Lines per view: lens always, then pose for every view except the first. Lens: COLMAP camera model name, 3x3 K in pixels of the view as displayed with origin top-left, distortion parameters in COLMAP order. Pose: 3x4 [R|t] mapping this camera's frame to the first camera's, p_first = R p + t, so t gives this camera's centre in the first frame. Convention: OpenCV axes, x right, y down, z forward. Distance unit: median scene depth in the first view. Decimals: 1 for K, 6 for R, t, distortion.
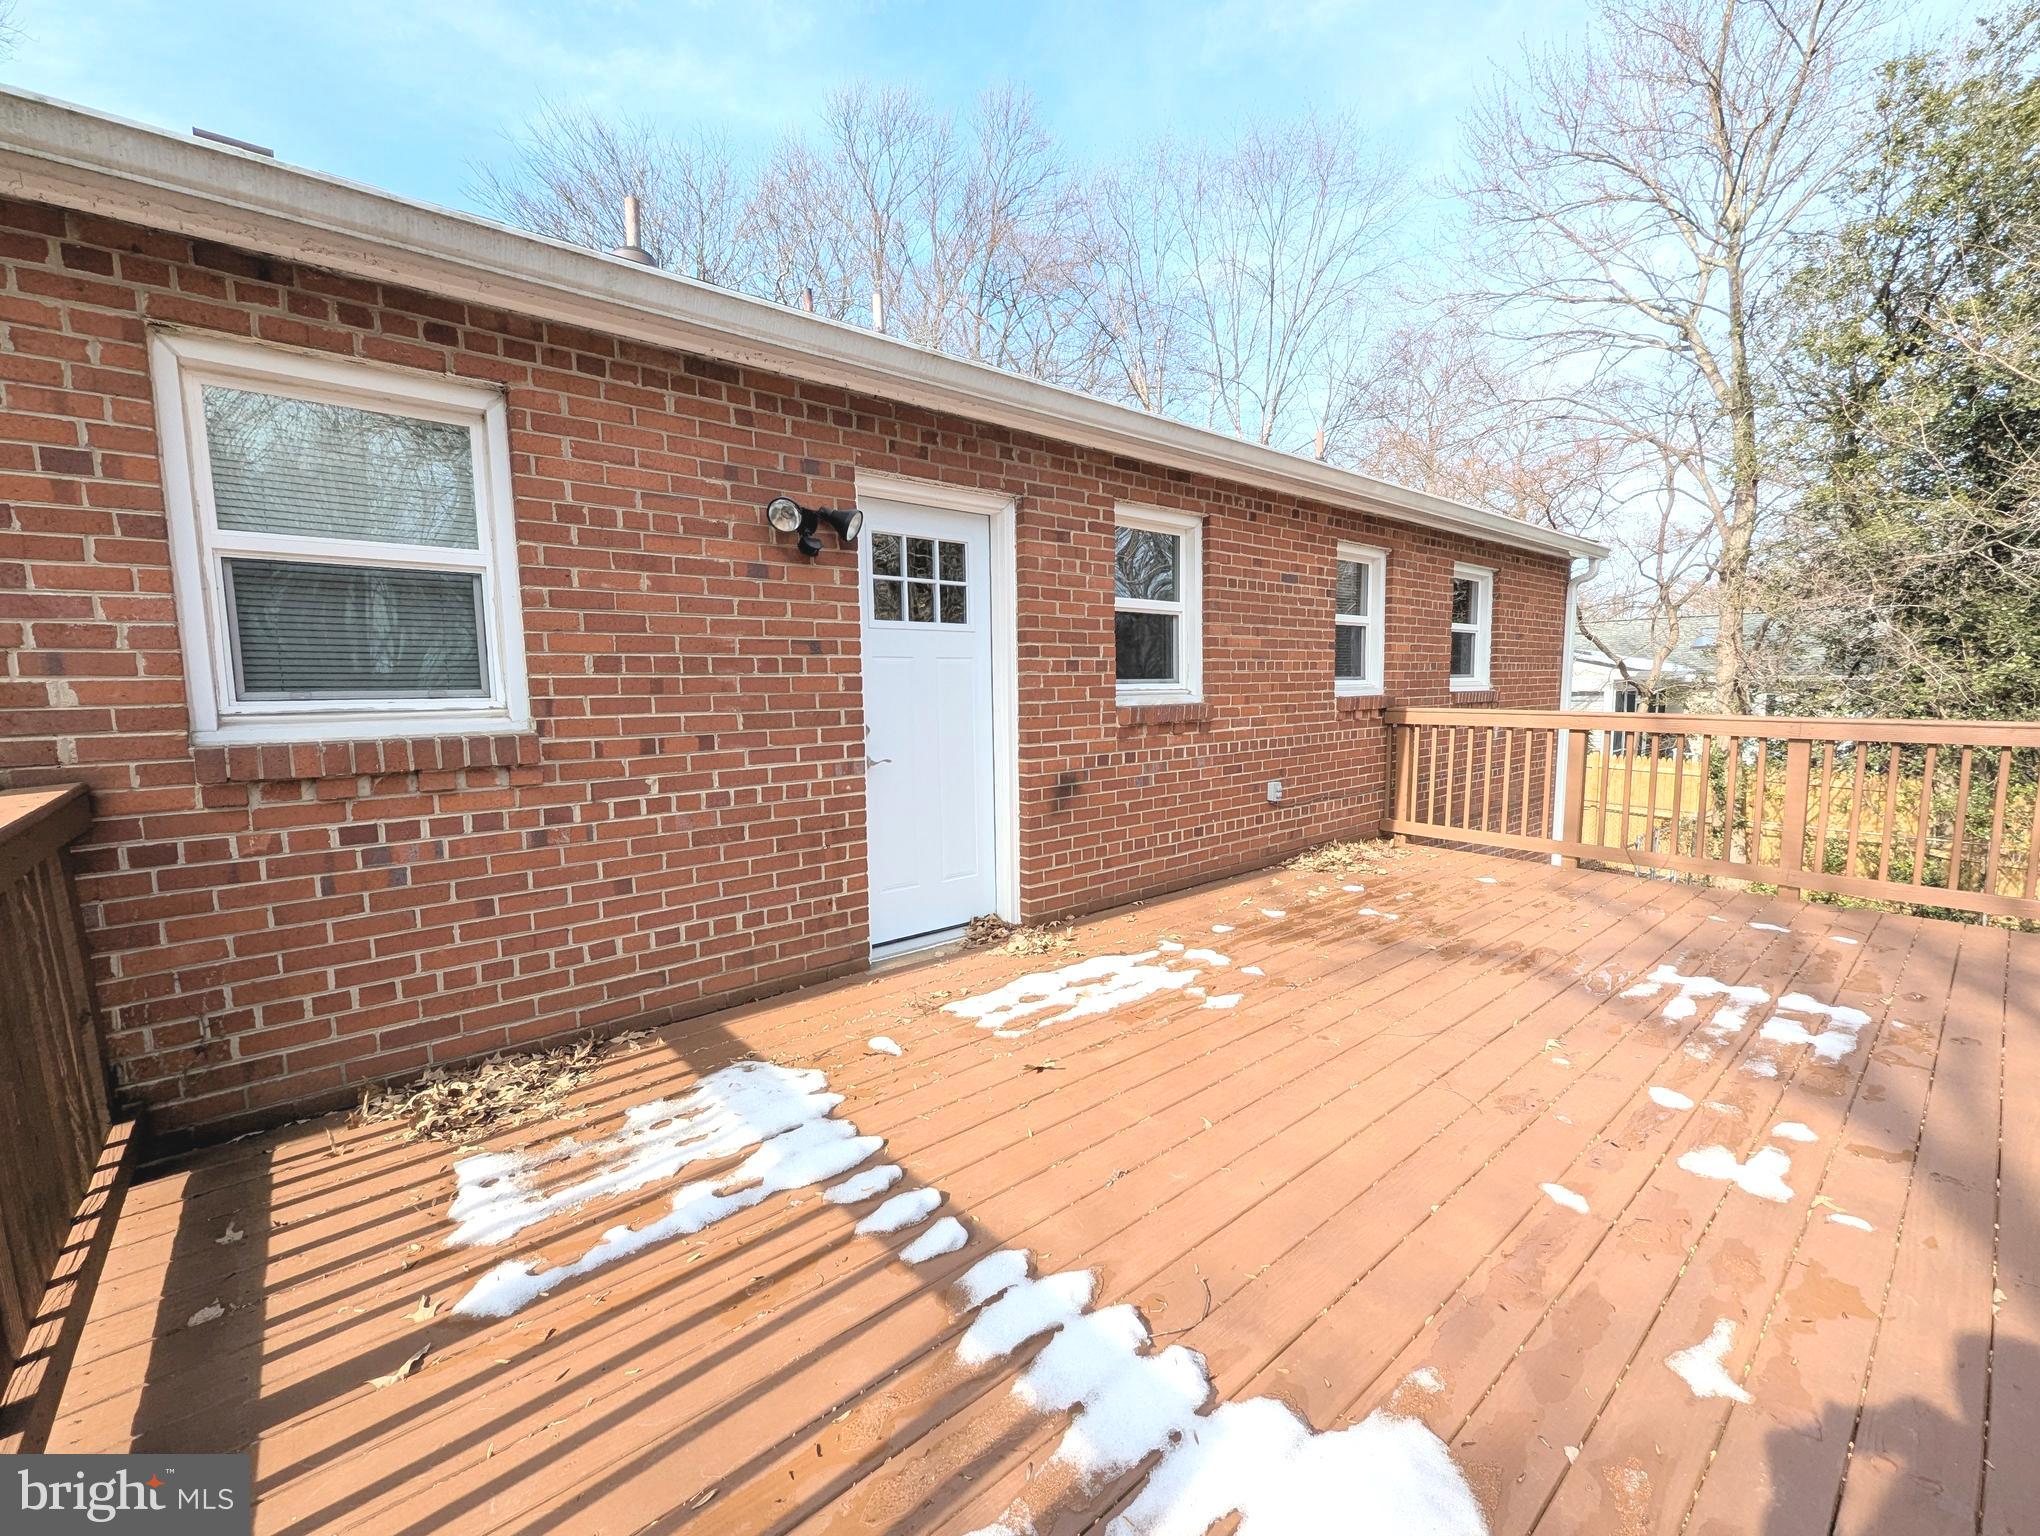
lens RADIAL K [[849.5, 0, 1017.7], [0, 849.5, 774.0], [0, 0, 1]] dist [-0.005750, 0.000639]
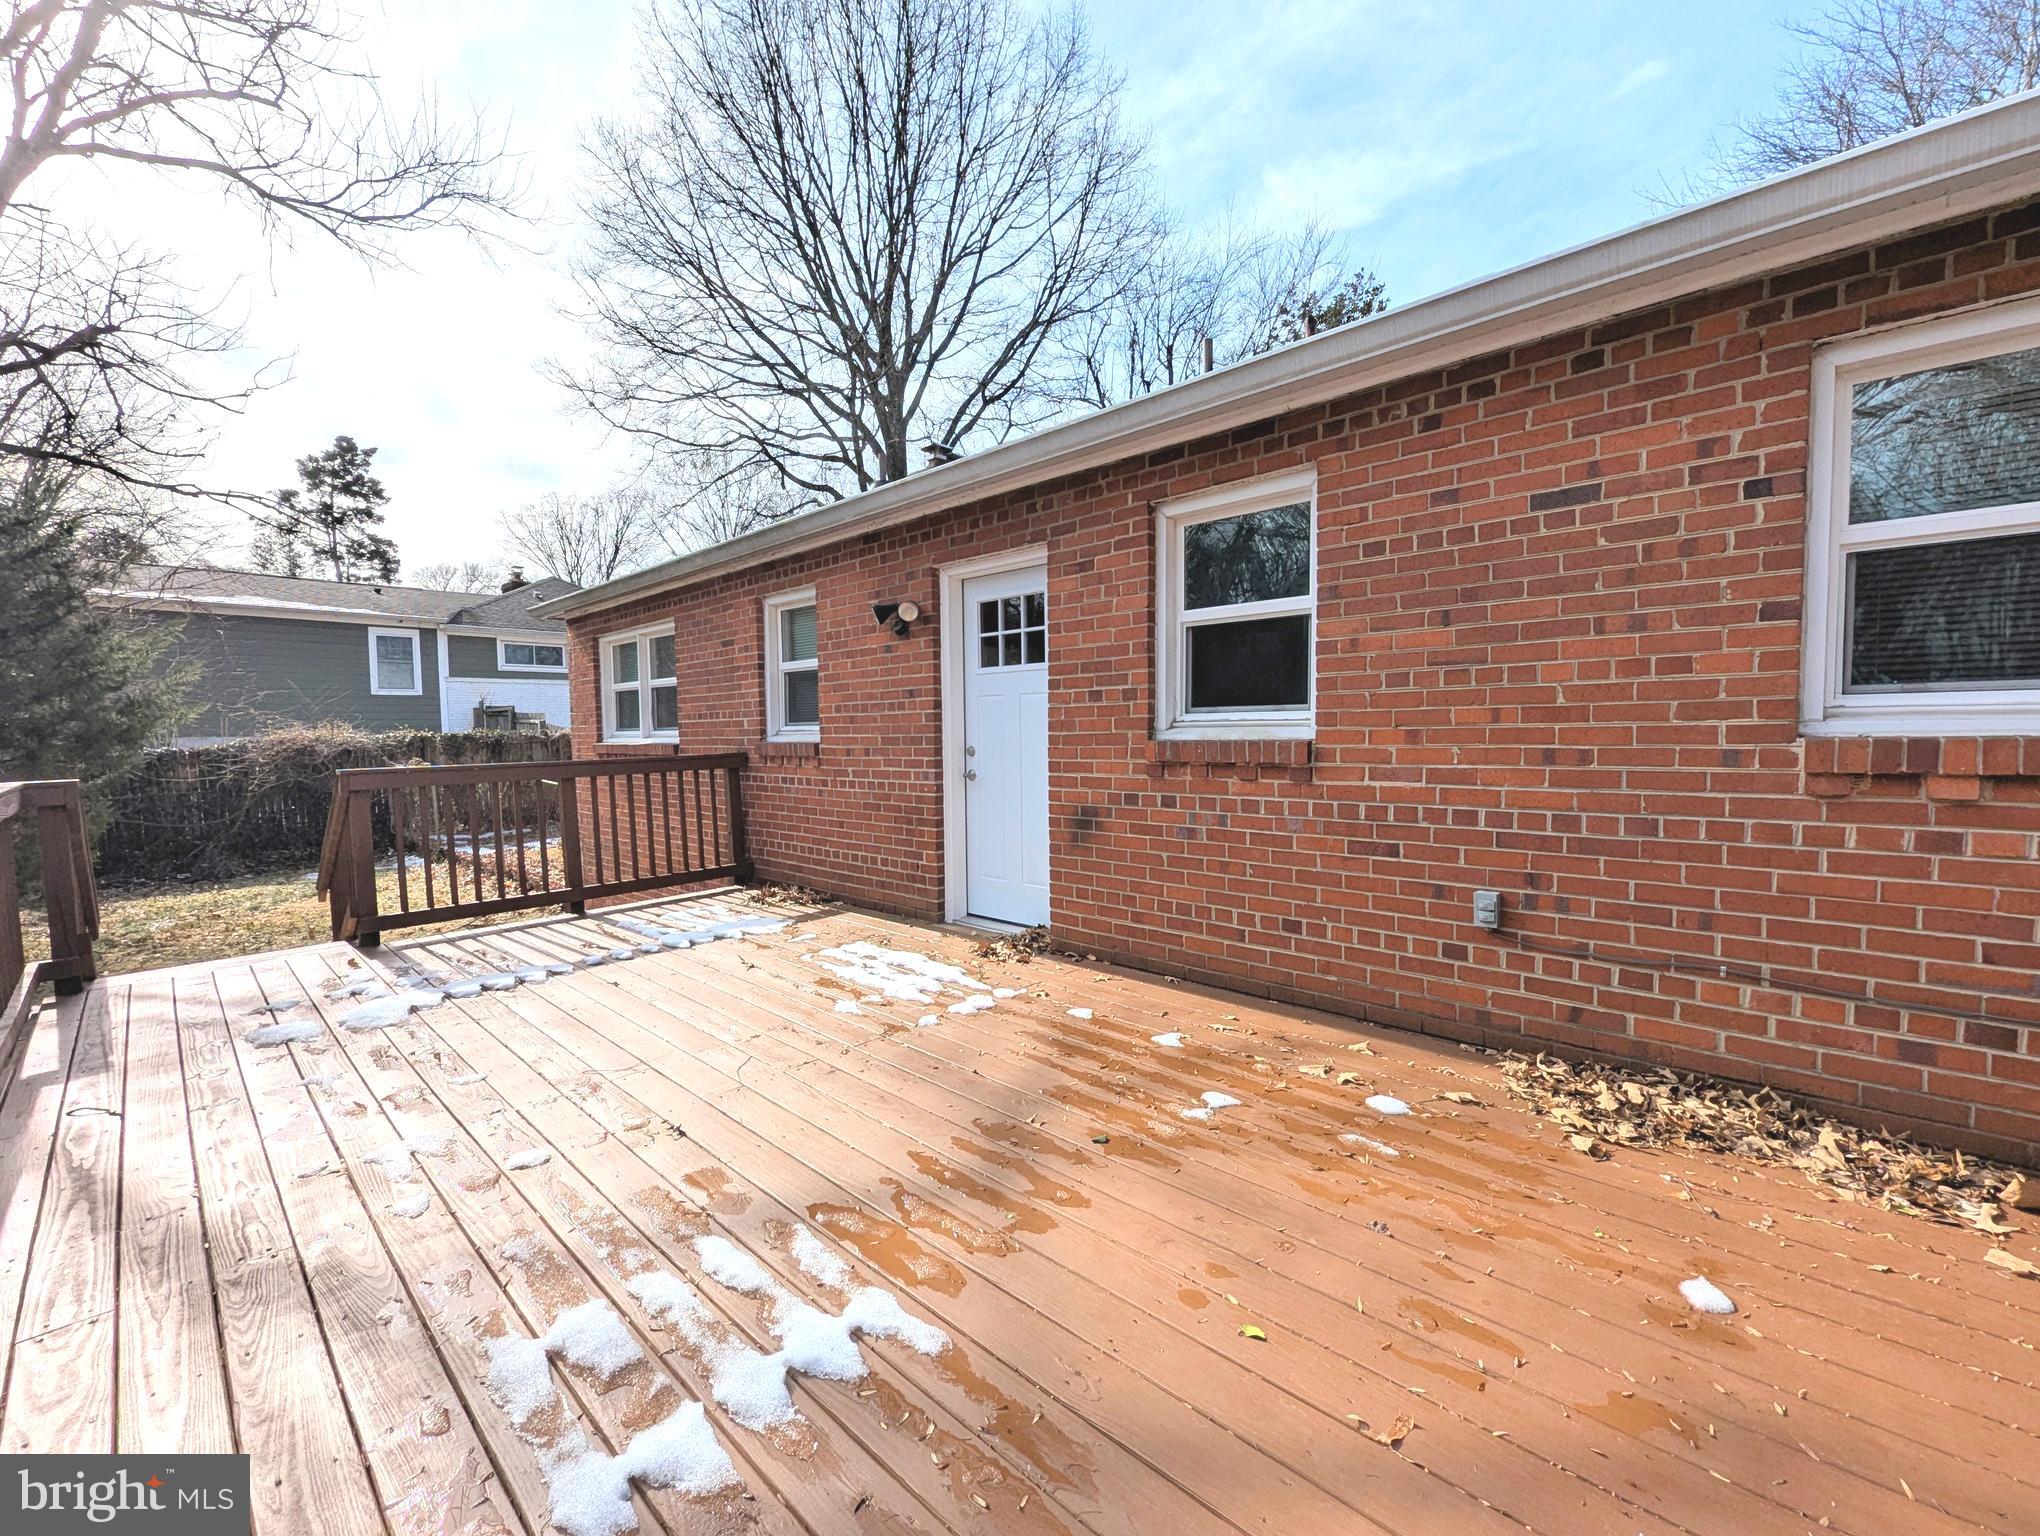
lens RADIAL K [[849.5, 0, 1020.0], [0, 849.5, 772.0], [0, 0, 1]] dist [-0.005750, 0.000639]
pose [[0.099551, 0.069042, -0.992634, 1.053821], [-0.084101, 0.994604, 0.060745, -0.096601], [0.991472, 0.077434, 0.104820, 0.850777]]
